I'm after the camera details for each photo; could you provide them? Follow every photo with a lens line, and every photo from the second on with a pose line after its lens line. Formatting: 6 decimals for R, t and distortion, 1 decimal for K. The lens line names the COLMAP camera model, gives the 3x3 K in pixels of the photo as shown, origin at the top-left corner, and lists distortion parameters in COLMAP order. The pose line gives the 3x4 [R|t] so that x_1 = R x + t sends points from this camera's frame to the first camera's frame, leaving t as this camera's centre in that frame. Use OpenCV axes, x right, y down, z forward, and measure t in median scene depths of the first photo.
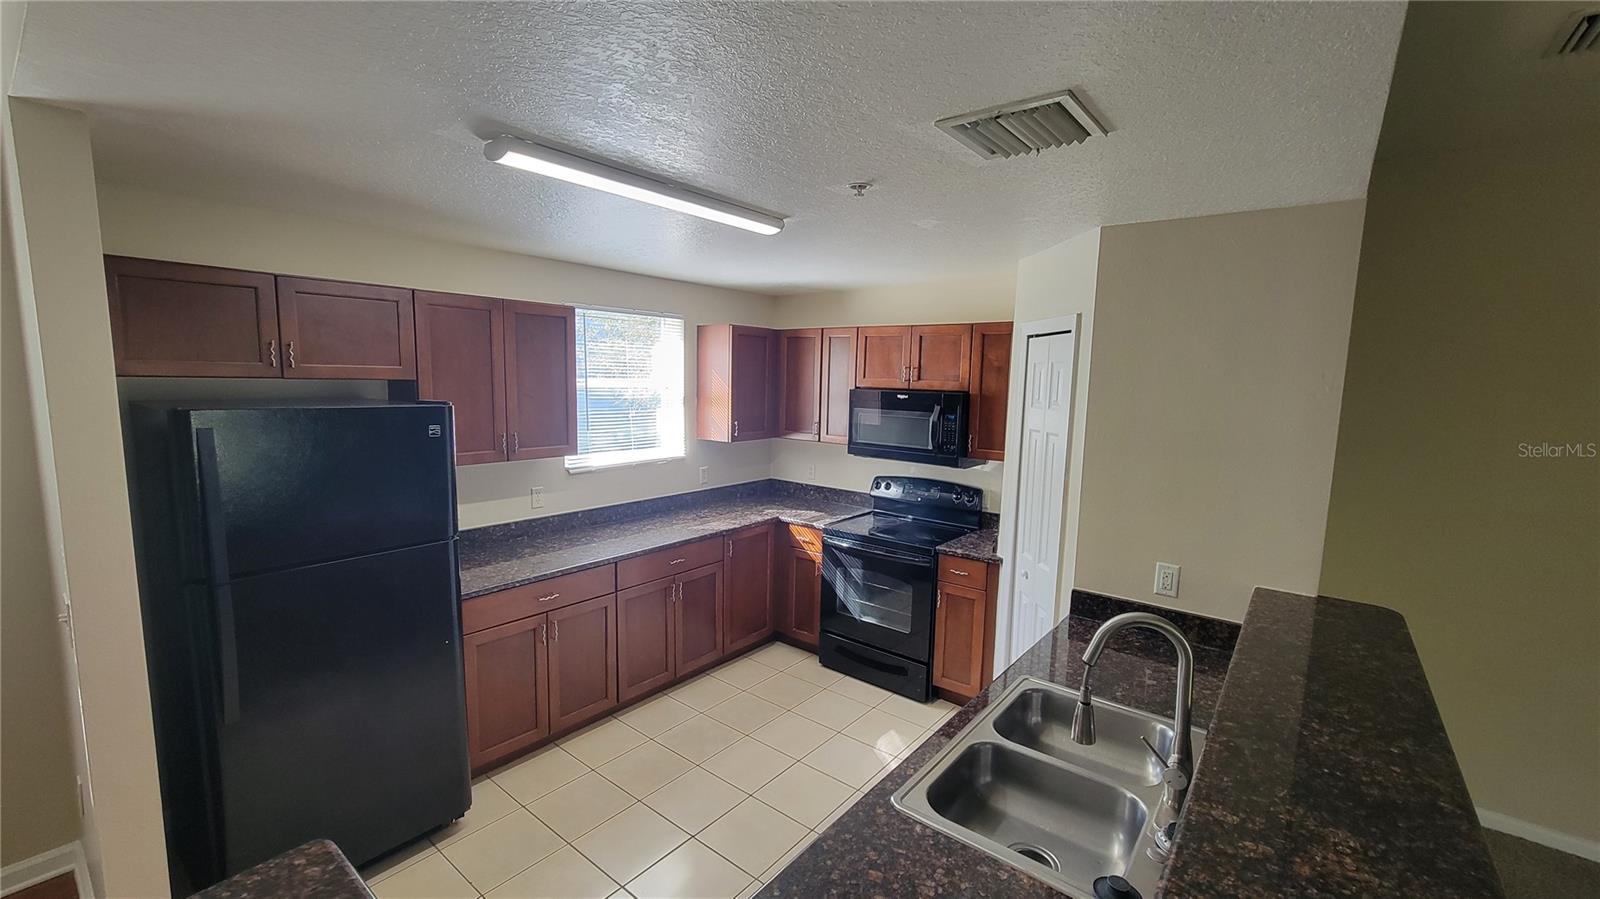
lens RADIAL K [[655.6, 0, 803.7], [0, 655.6, 453.0], [0, 0, 1]] dist [-0.013996, -0.000680]
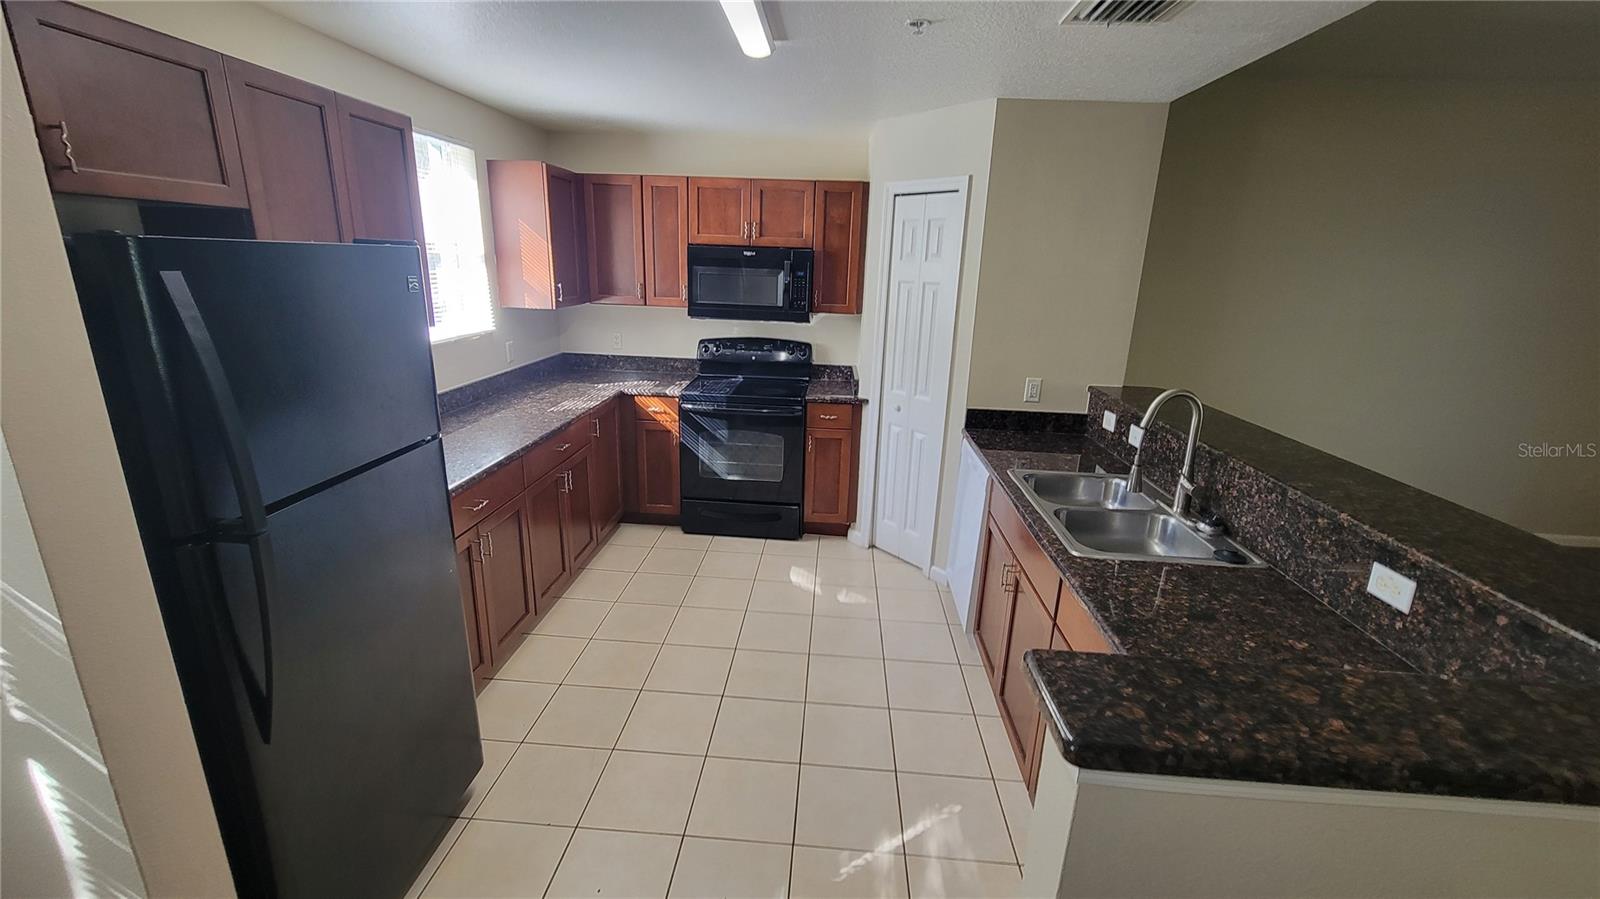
lens RADIAL K [[655.6, 0, 812.2], [0, 655.6, 452.8], [0, 0, 1]] dist [-0.013996, -0.000680]
pose [[0.815340, -0.160077, 0.556413, -0.376365], [0.055580, 0.978221, 0.199985, 0.016701], [-0.576308, -0.132130, 0.806480, 0.103459]]
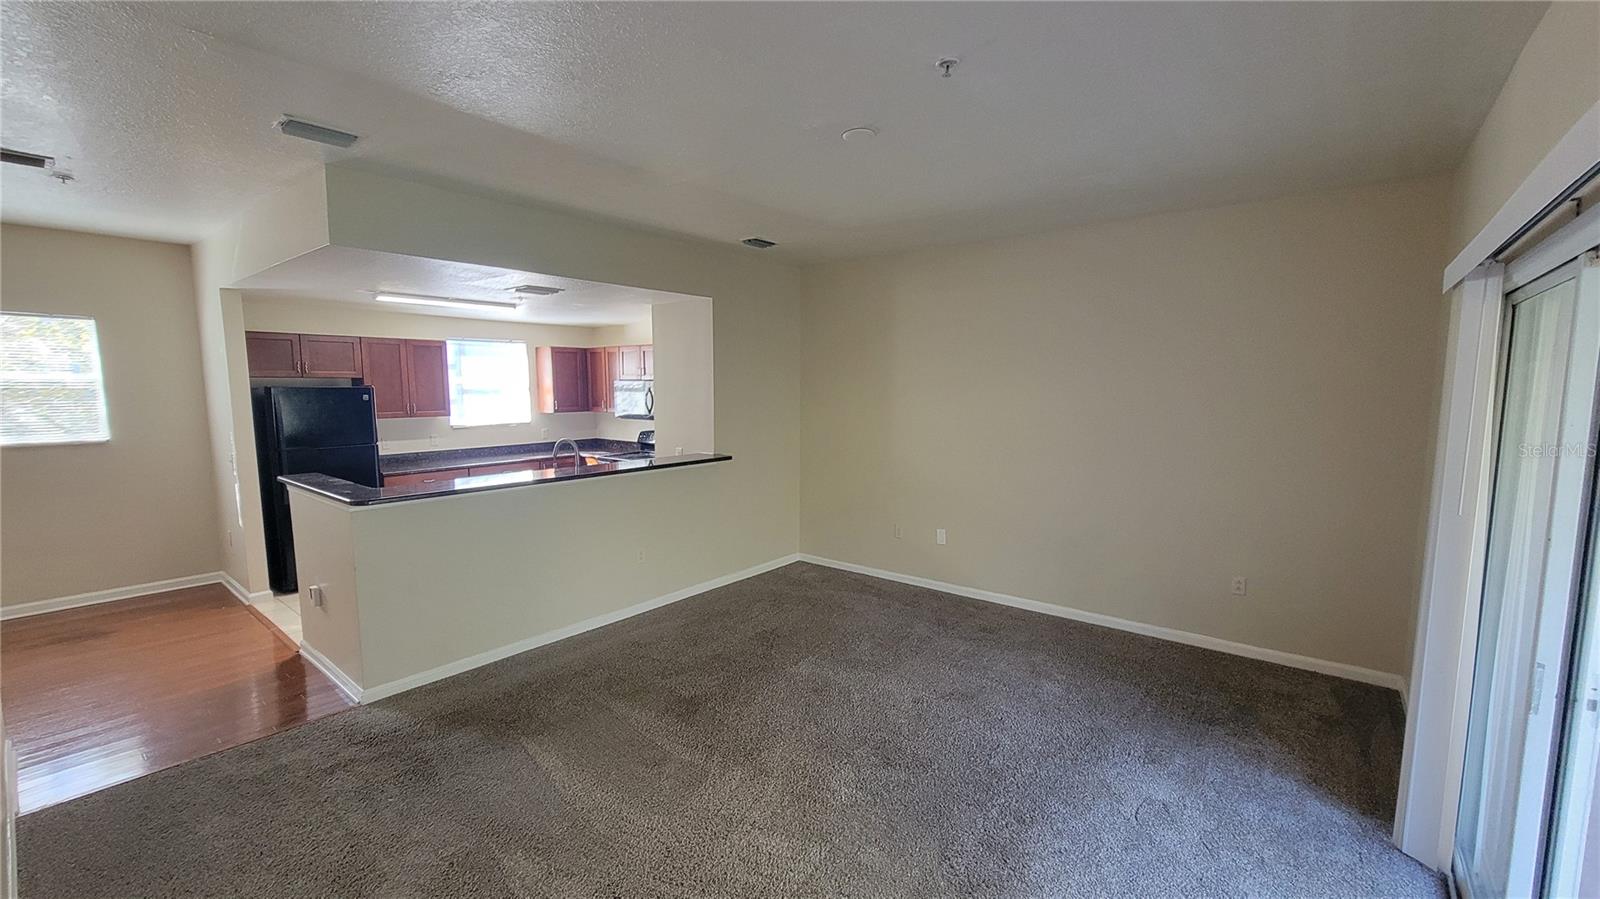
lens RADIAL K [[655.6, 0, 809.9], [0, 655.6, 456.1], [0, 0, 1]] dist [-0.013996, -0.000680]
pose [[0.999884, -0.013955, -0.006026, 0.647554], [0.013955, 0.999903, -0.000148, 0.121409], [0.006028, 0.000064, 0.999982, -0.832074]]
